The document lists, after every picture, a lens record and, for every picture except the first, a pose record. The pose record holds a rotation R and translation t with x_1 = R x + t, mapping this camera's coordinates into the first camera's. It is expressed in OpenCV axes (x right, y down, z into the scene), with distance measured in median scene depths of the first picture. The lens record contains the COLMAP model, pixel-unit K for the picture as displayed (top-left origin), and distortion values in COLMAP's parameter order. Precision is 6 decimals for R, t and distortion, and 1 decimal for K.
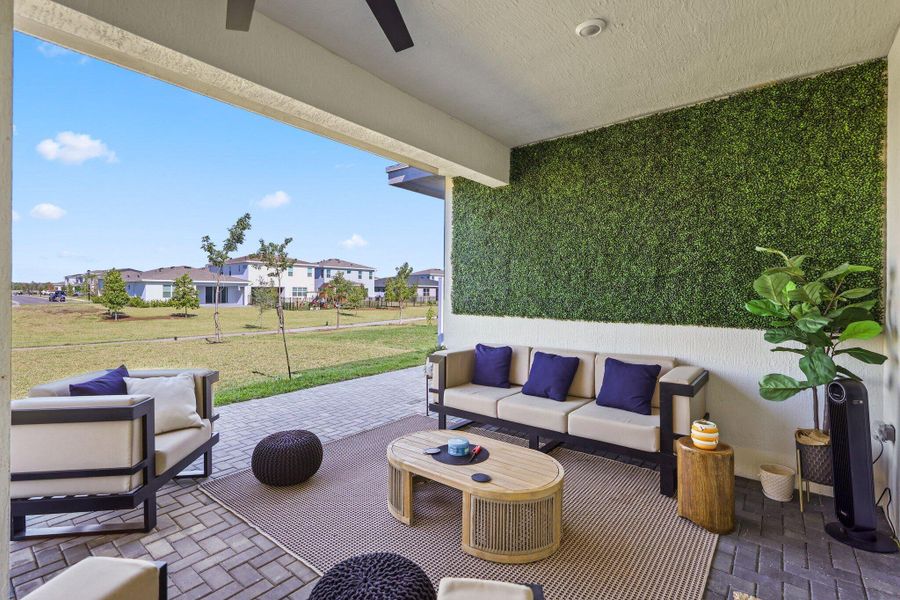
lens RADIAL K [[411.4, 0, 446.6], [0, 411.4, 290.5], [0, 0, 1]] dist [0.004298, -0.000370]
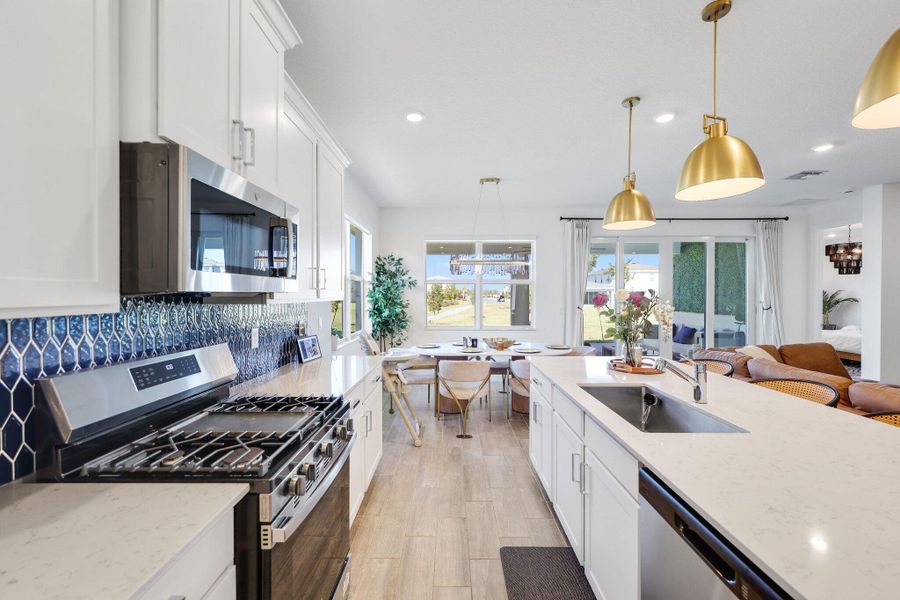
lens RADIAL K [[370.7, 0, 453.1], [0, 370.7, 298.2], [0, 0, 1]] dist [0.003322, -0.000749]
pose [[0.635706, 0.001331, -0.771930, 0.114965], [0.008670, 0.999923, 0.008864, -0.004906], [0.771883, -0.012327, 0.635645, -0.157197]]
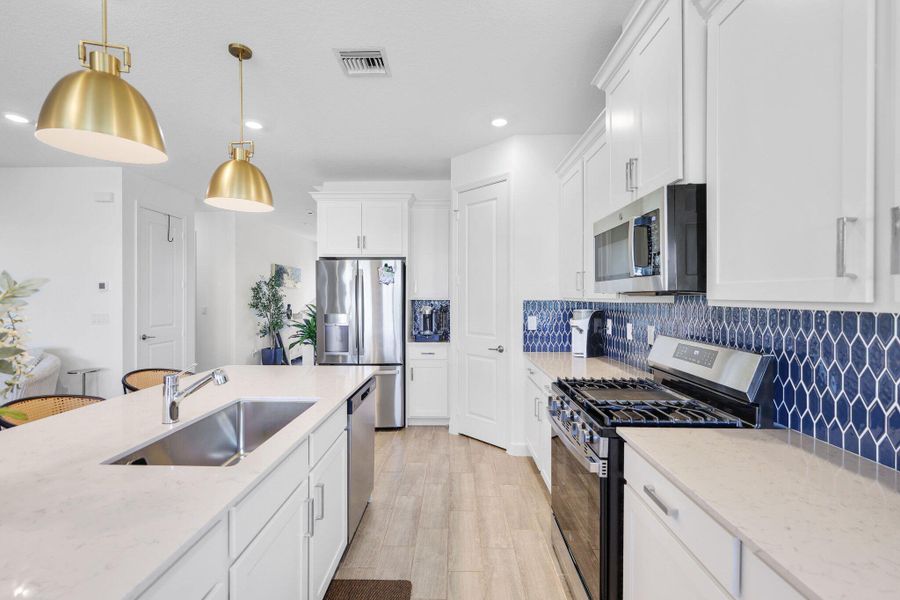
lens RADIAL K [[393.0, 0, 443.5], [0, 393.0, 296.1], [0, 0, 1]] dist [-0.001105, 0.000045]
pose [[-0.610946, -0.003438, 0.791665, 0.046663], [-0.004849, 0.999988, 0.000601, -0.004771], [-0.791657, -0.003472, -0.610956, -0.099025]]
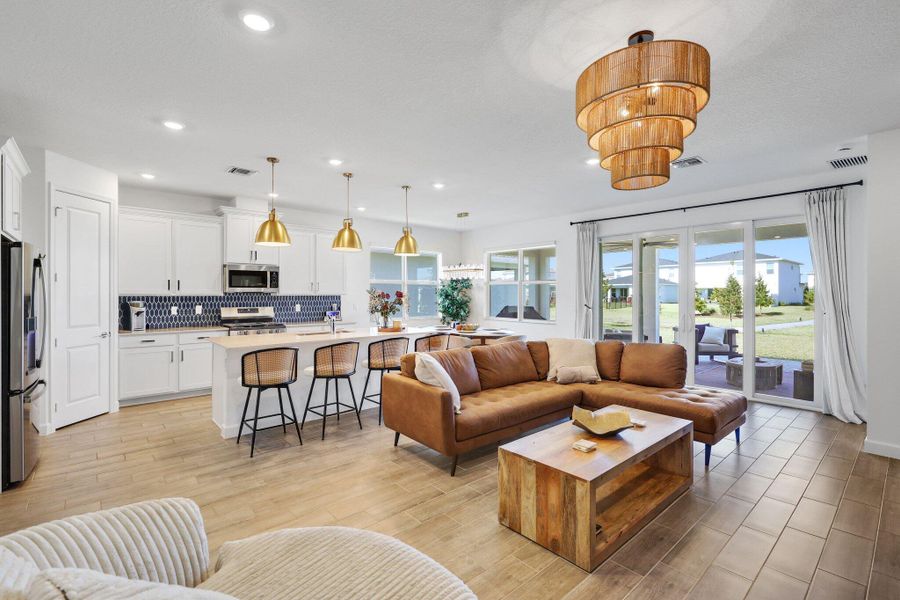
lens RADIAL K [[411.4, 0, 444.8], [0, 411.4, 294.7], [0, 0, 1]] dist [0.004298, -0.000370]
pose [[-0.170141, -0.002755, -0.985416, 0.227765], [0.003744, 0.999987, -0.003442, -0.003330], [0.985413, -0.004275, -0.170128, -0.041583]]
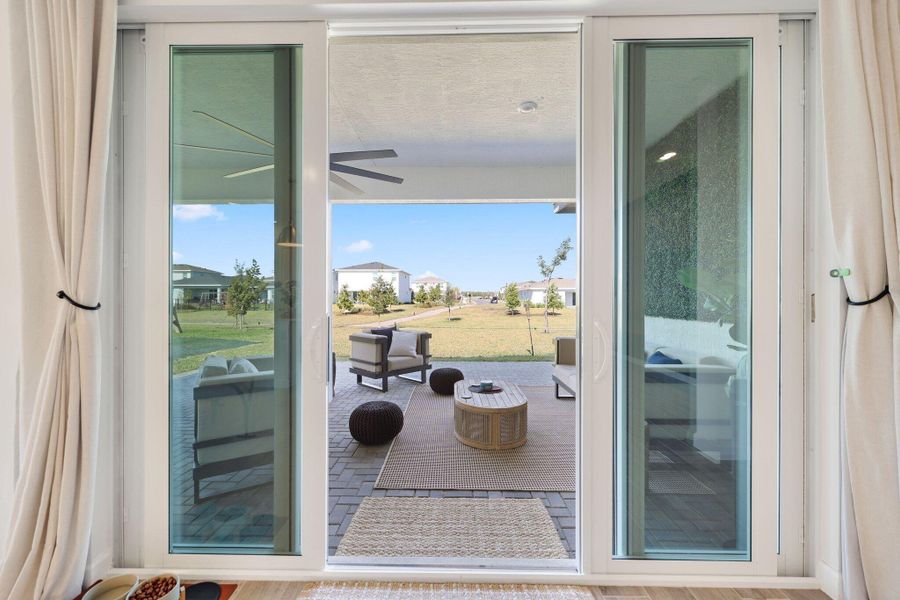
lens RADIAL K [[358.8, 0, 445.7], [0, 358.8, 298.6], [0, 0, 1]] dist [0.014098, -0.000062]
pose [[0.613871, -0.001636, -0.789405, 0.078728], [0.008464, 0.999954, 0.004509, 0.001868], [0.789361, -0.009449, 0.613856, -0.000516]]
